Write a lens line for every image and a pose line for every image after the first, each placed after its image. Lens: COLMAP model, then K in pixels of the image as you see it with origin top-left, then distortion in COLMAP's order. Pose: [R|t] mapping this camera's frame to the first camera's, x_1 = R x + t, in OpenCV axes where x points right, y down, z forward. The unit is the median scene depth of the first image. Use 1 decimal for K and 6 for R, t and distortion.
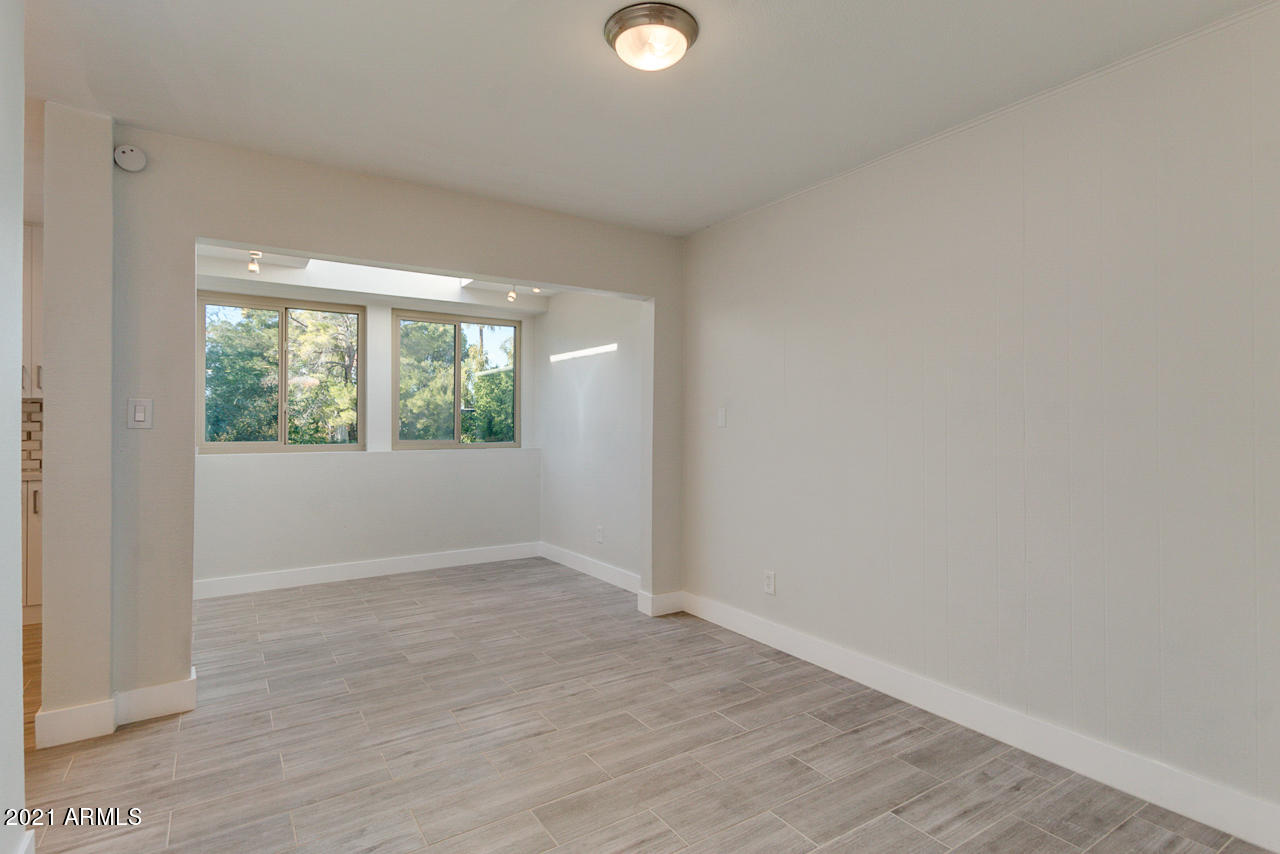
lens RADIAL K [[637.2, 0, 653.0], [0, 637.2, 408.6], [0, 0, 1]] dist [-0.000254, -0.000994]
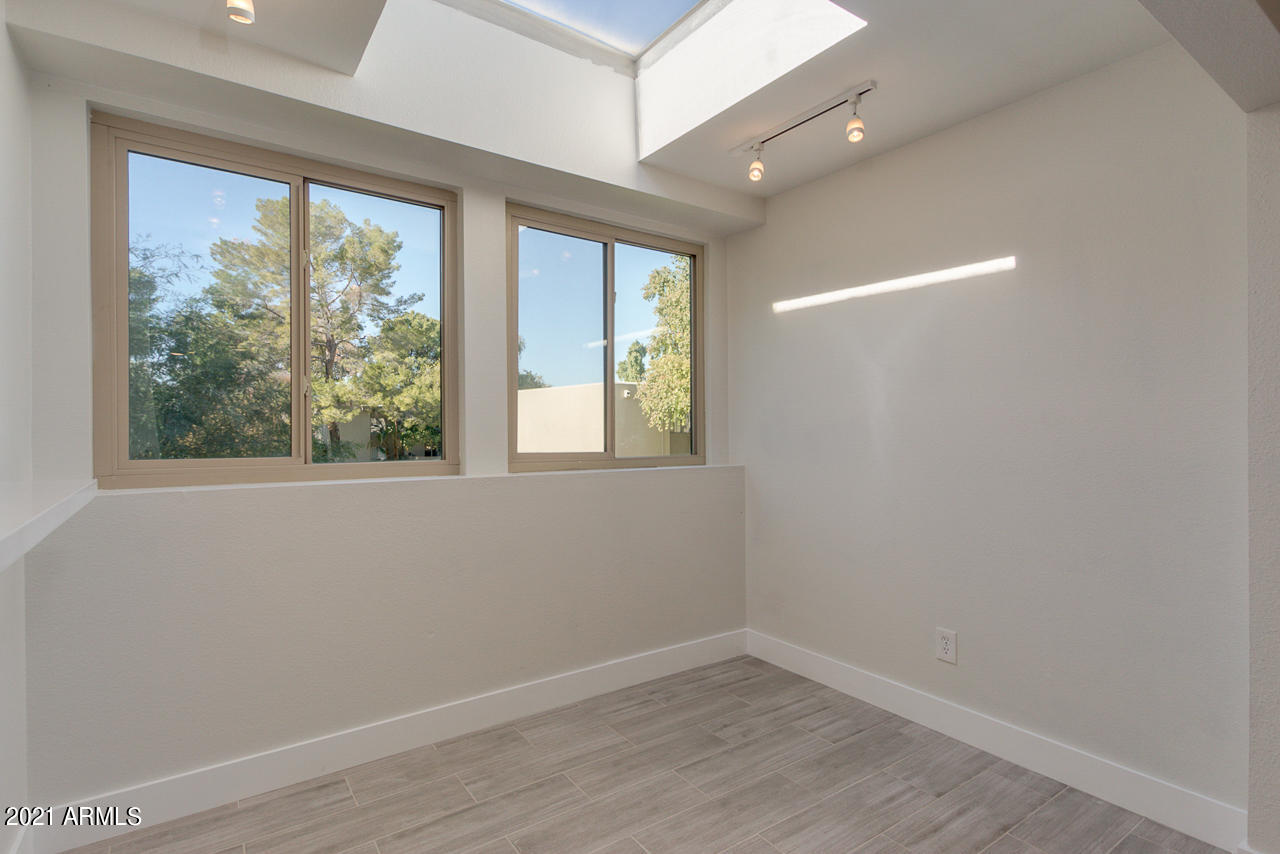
lens RADIAL K [[629.6, 0, 650.2], [0, 629.6, 421.5], [0, 0, 1]] dist [0.014892, -0.007145]
pose [[0.999515, 0.004860, 0.030746, -0.313821], [-0.005486, 0.999779, 0.020304, 0.012417], [-0.030640, -0.020462, 0.999321, 0.489280]]
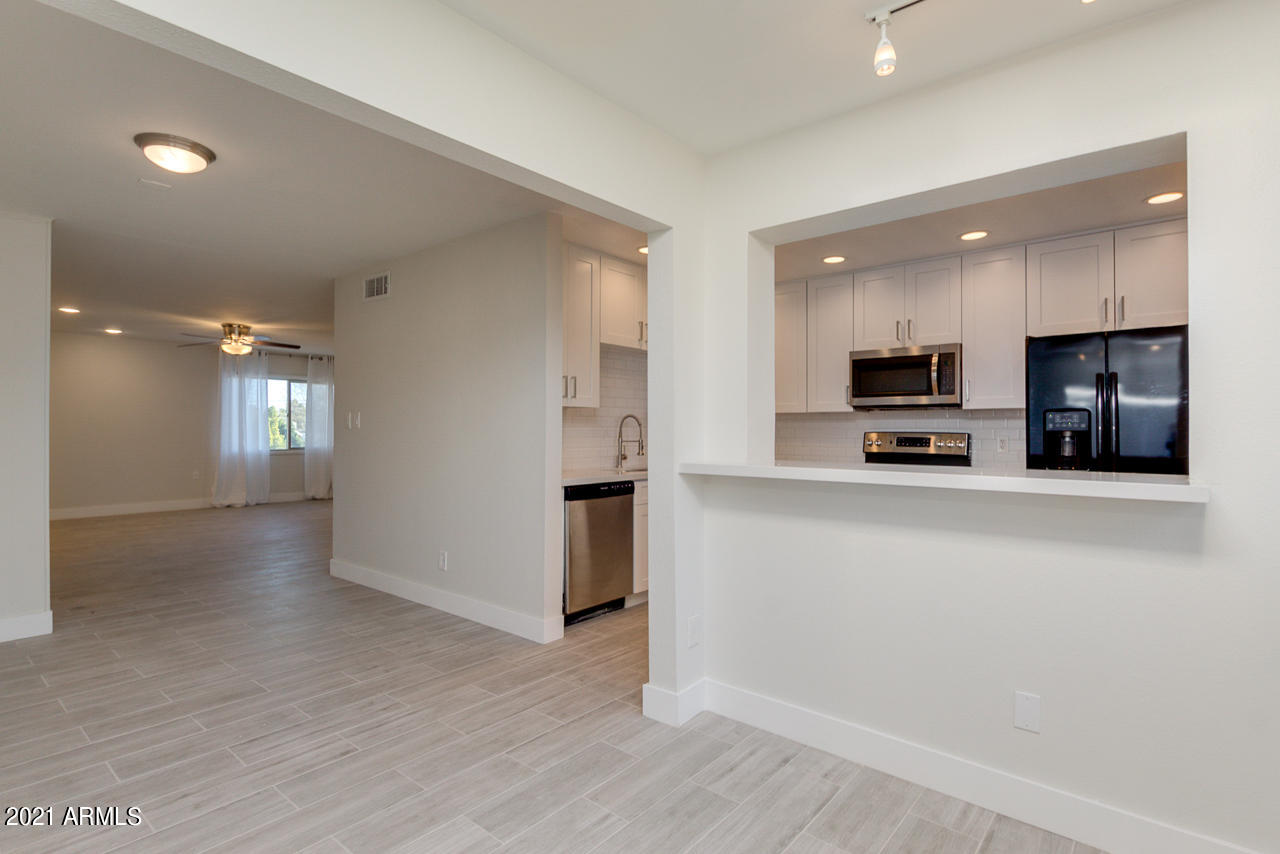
lens RADIAL K [[629.6, 0, 644.8], [0, 629.6, 433.0], [0, 0, 1]] dist [0.014892, -0.007145]
pose [[-0.958870, -0.005252, -0.283798, -0.226130], [-0.000445, 0.999855, -0.017000, 0.026252], [0.283847, -0.016174, -0.958733, 0.995834]]
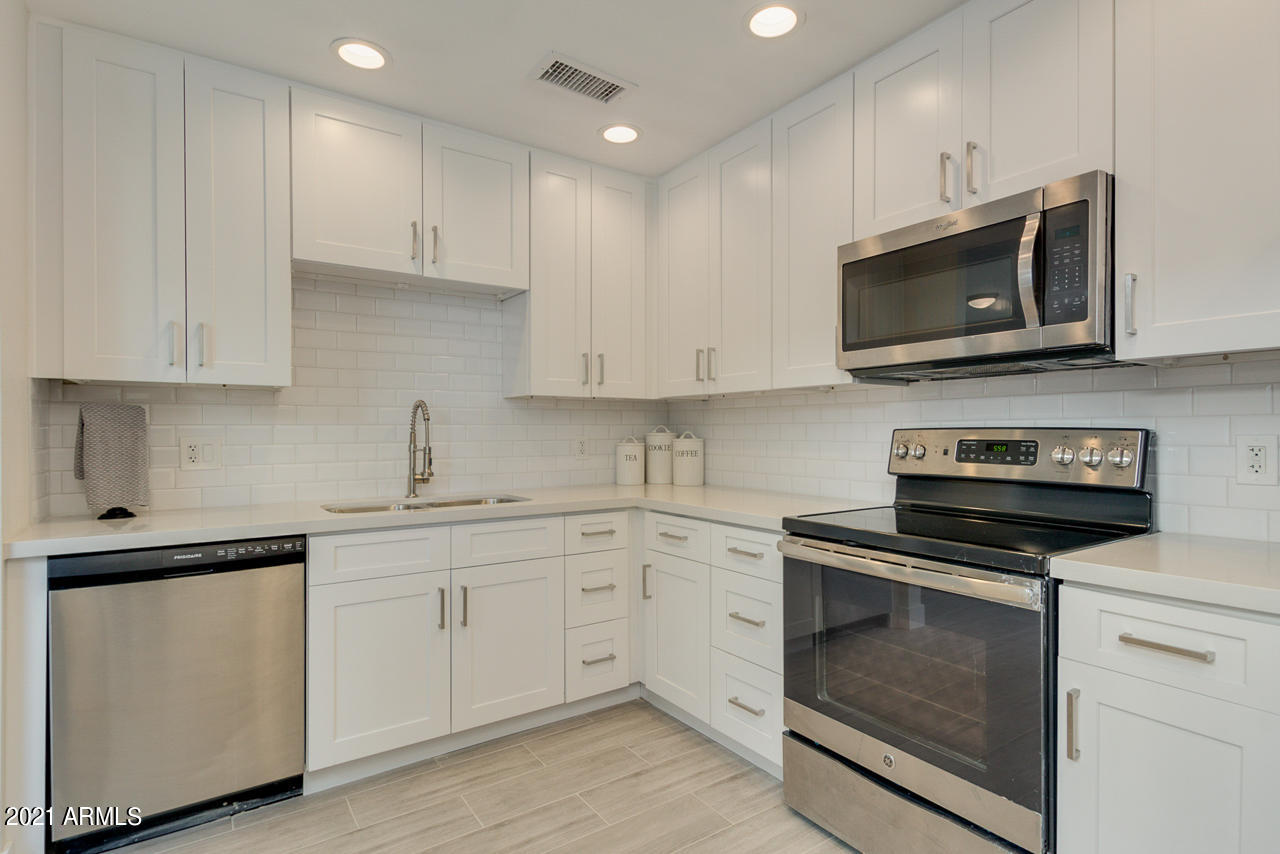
lens RADIAL K [[629.6, 0, 655.3], [0, 629.6, 437.6], [0, 0, 1]] dist [0.014892, -0.007145]
pose [[-0.999962, 0.002024, -0.008436, -0.647485], [0.002147, 0.999890, -0.014649, 0.020294], [0.008406, -0.014667, -0.999857, 0.609755]]
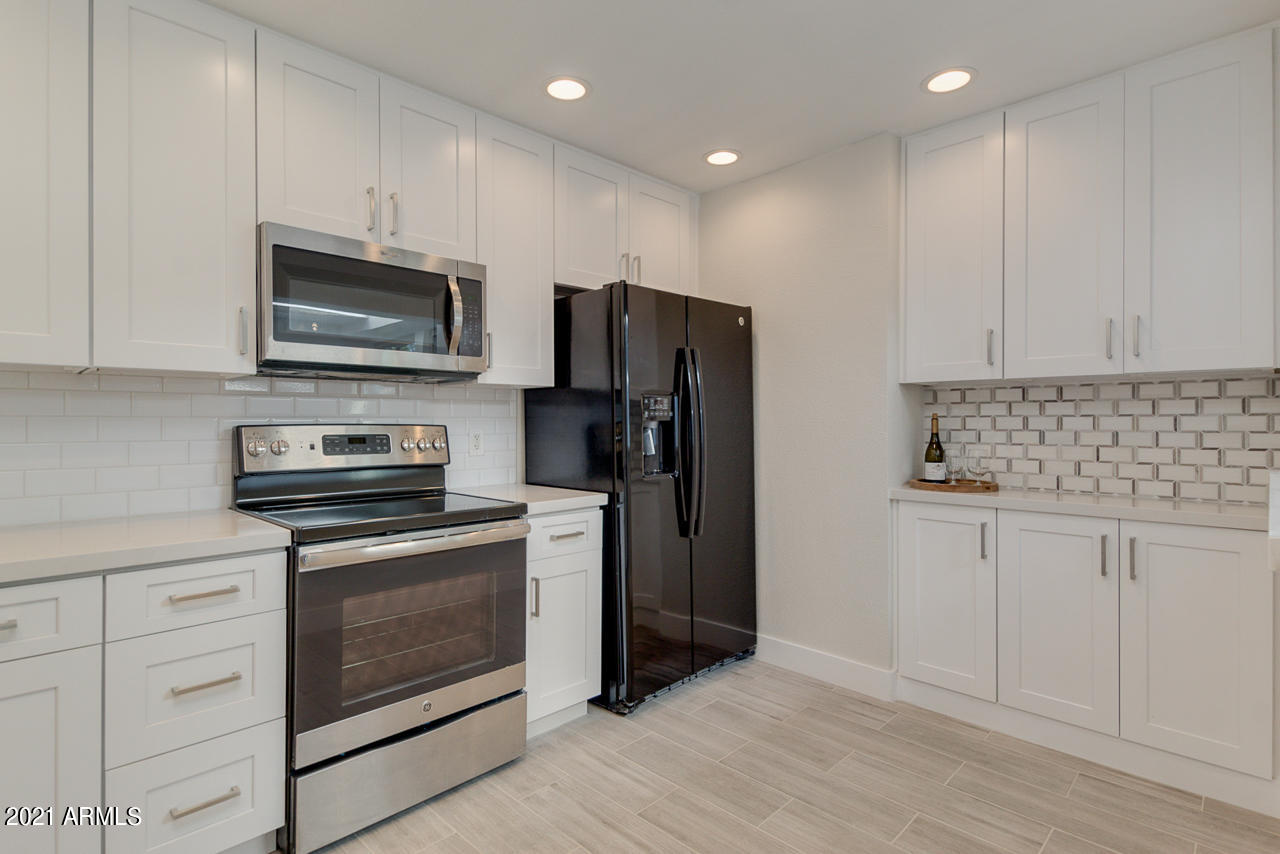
lens RADIAL K [[629.6, 0, 636.4], [0, 629.6, 424.3], [0, 0, 1]] dist [0.014892, -0.007145]
pose [[0.192077, 0.004645, -0.981369, -0.373892], [0.021919, 0.999719, 0.009022, 0.009673], [0.981135, -0.023244, 0.191921, 0.344367]]
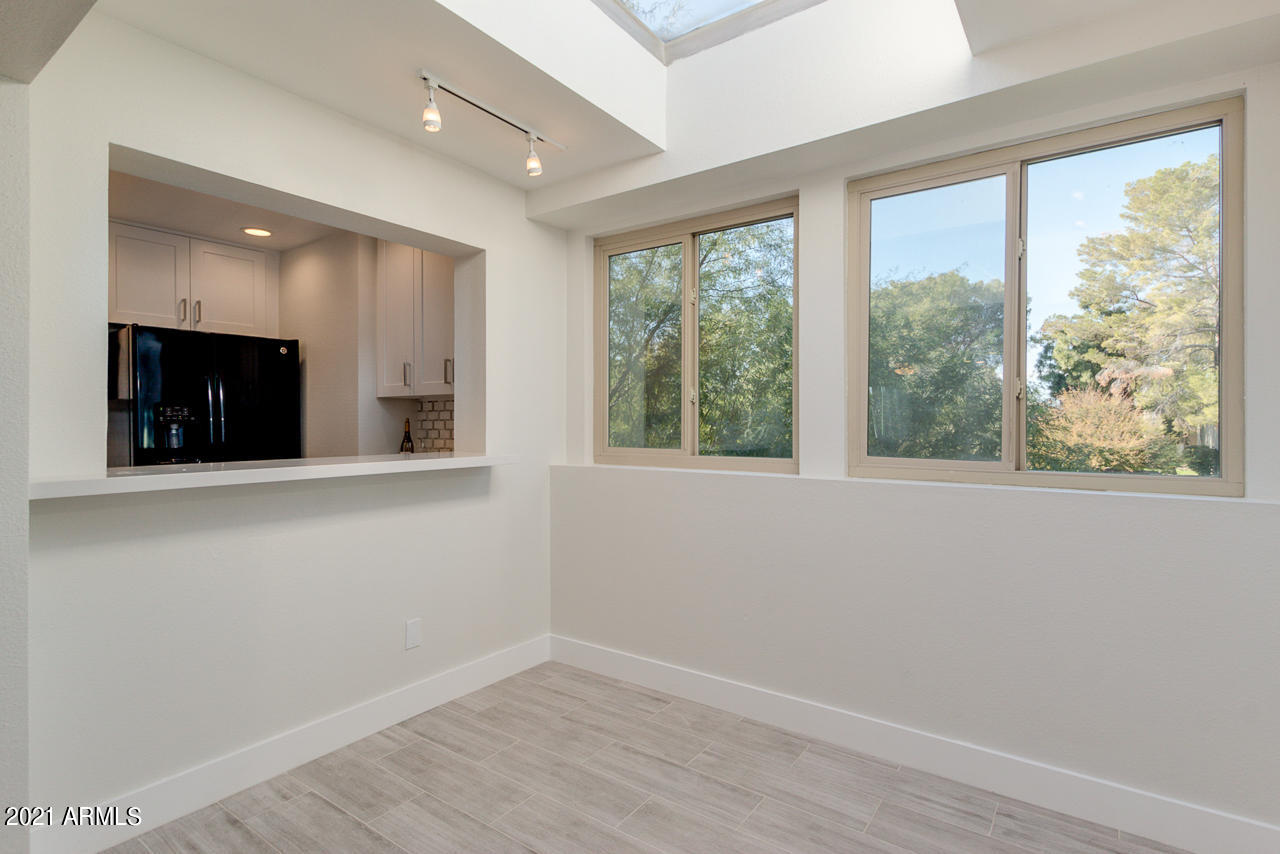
lens RADIAL K [[629.6, 0, 641.4], [0, 629.6, 424.1], [0, 0, 1]] dist [0.014892, -0.007145]
pose [[0.349312, 0.000739, -0.937006, -0.019871], [0.022946, 0.999693, 0.009343, 0.017749], [0.936725, -0.024764, 0.349188, 0.700165]]
